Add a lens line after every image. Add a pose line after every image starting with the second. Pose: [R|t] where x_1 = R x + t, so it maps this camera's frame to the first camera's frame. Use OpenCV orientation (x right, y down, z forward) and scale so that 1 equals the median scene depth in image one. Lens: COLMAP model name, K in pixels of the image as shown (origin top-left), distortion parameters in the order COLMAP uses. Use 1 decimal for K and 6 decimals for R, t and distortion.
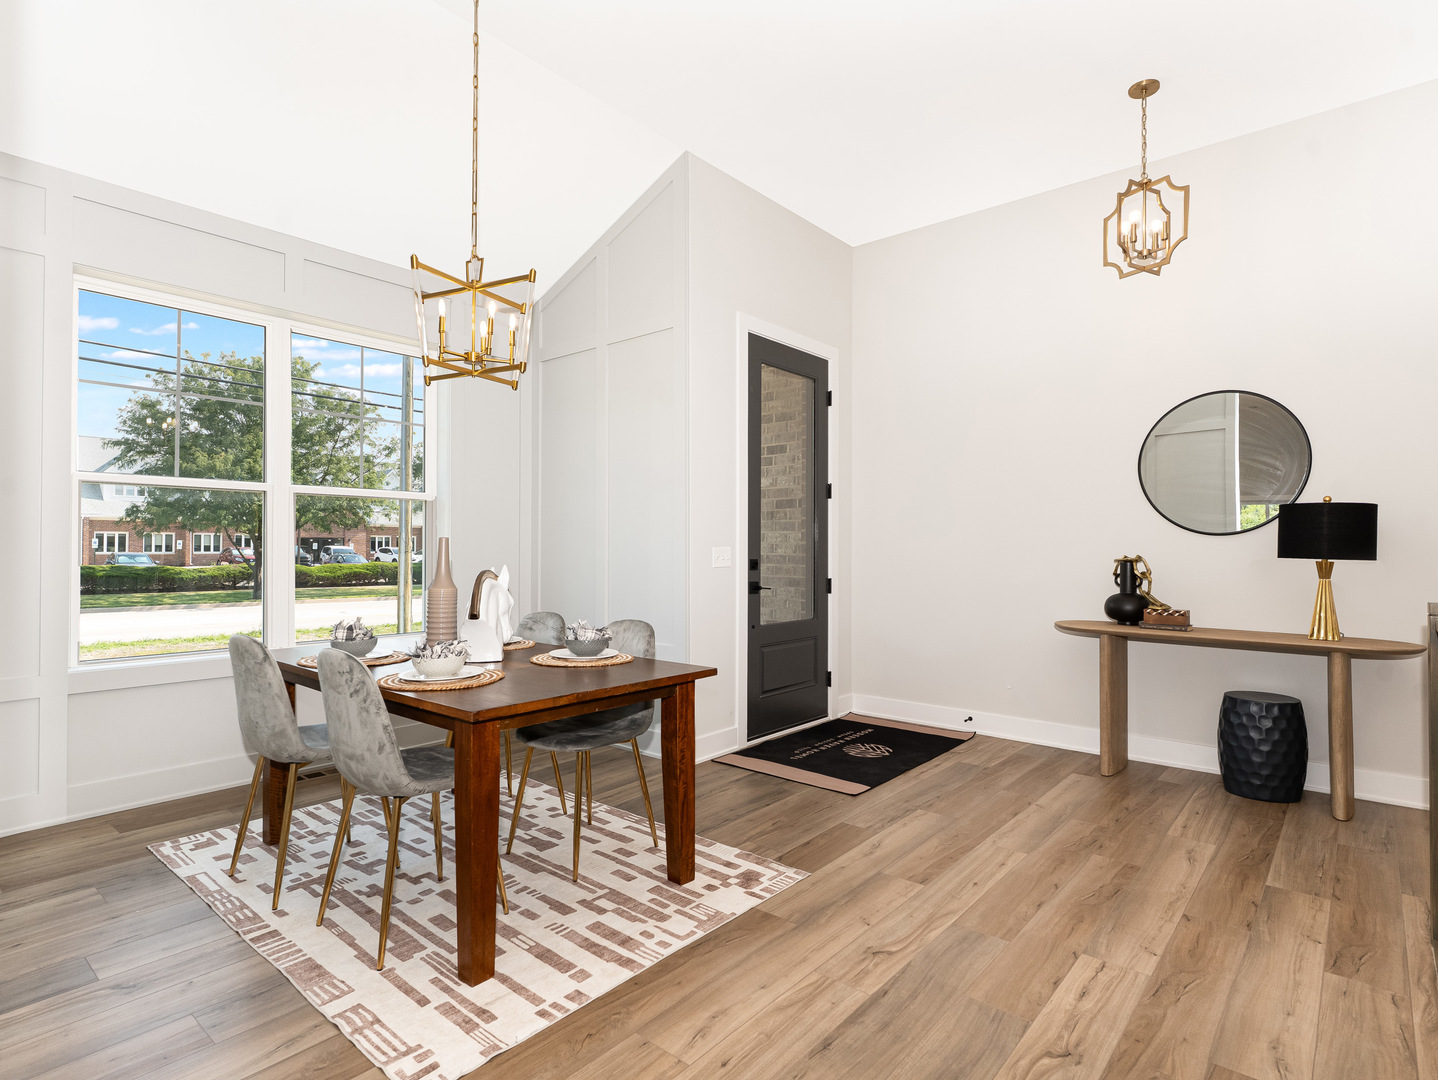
lens RADIAL K [[755.1, 0, 719.0], [0, 755.1, 540.0], [0, 0, 1]] dist [0.004245, 0.001018]
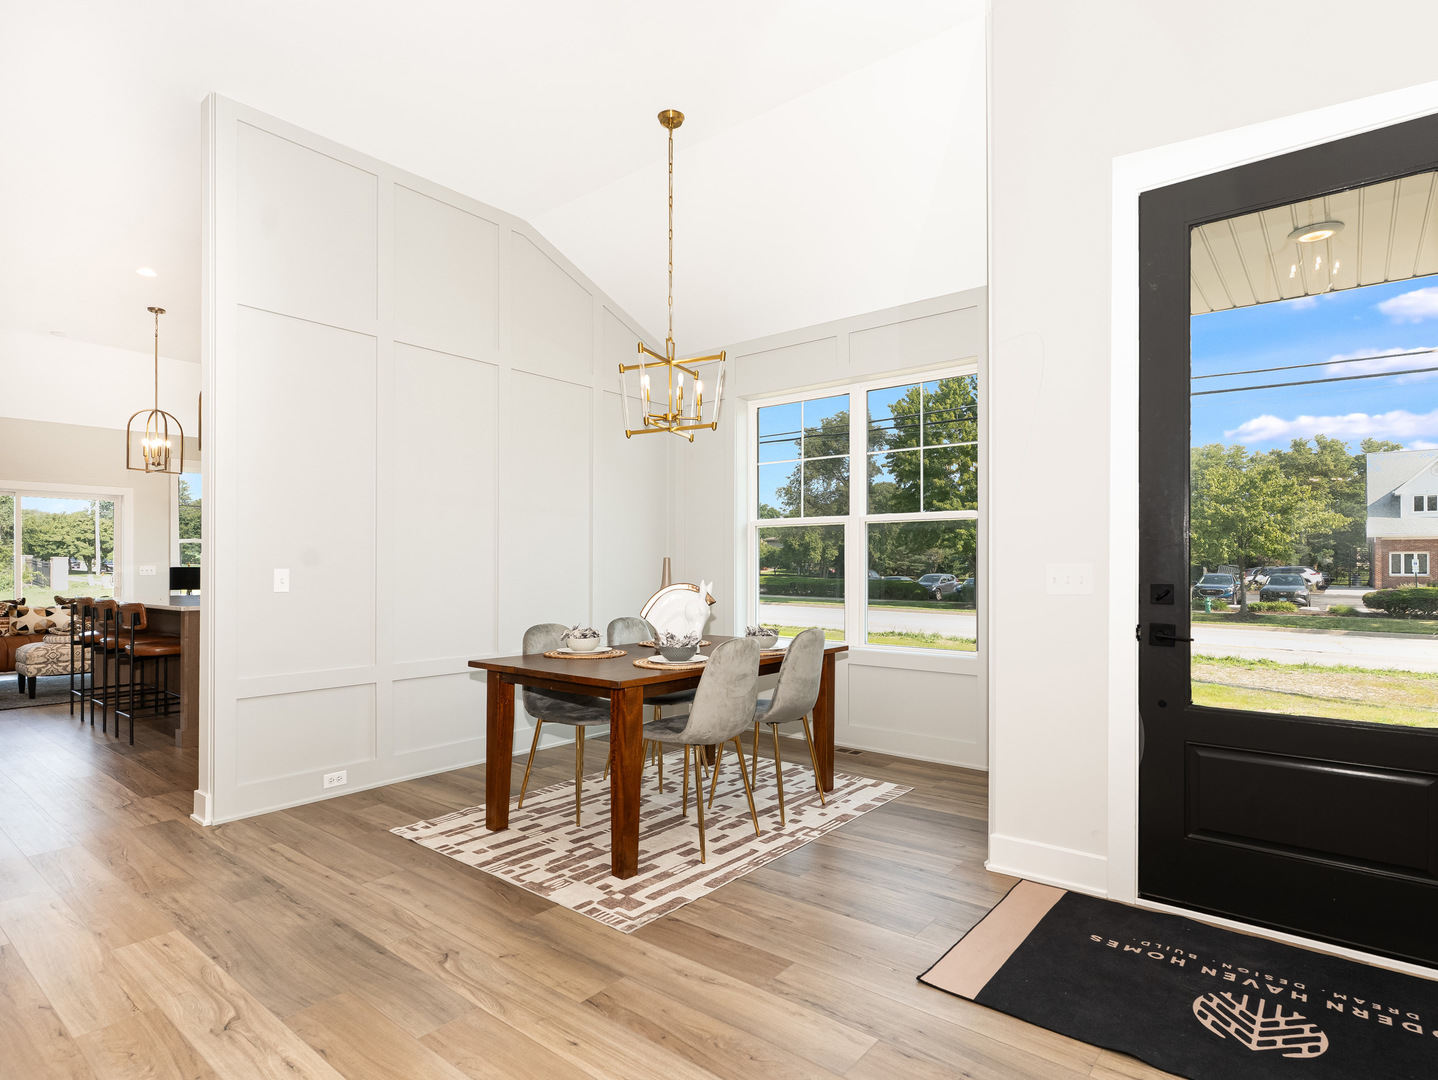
lens RADIAL K [[773.4, 0, 718.4], [0, 773.4, 567.3], [0, 0, 1]] dist [0.000910, 0.002035]
pose [[0.026461, -0.002322, -0.999647, 1.054929], [0.009087, 0.999957, -0.002082, 0.017852], [0.999609, -0.009028, 0.026481, 1.115262]]
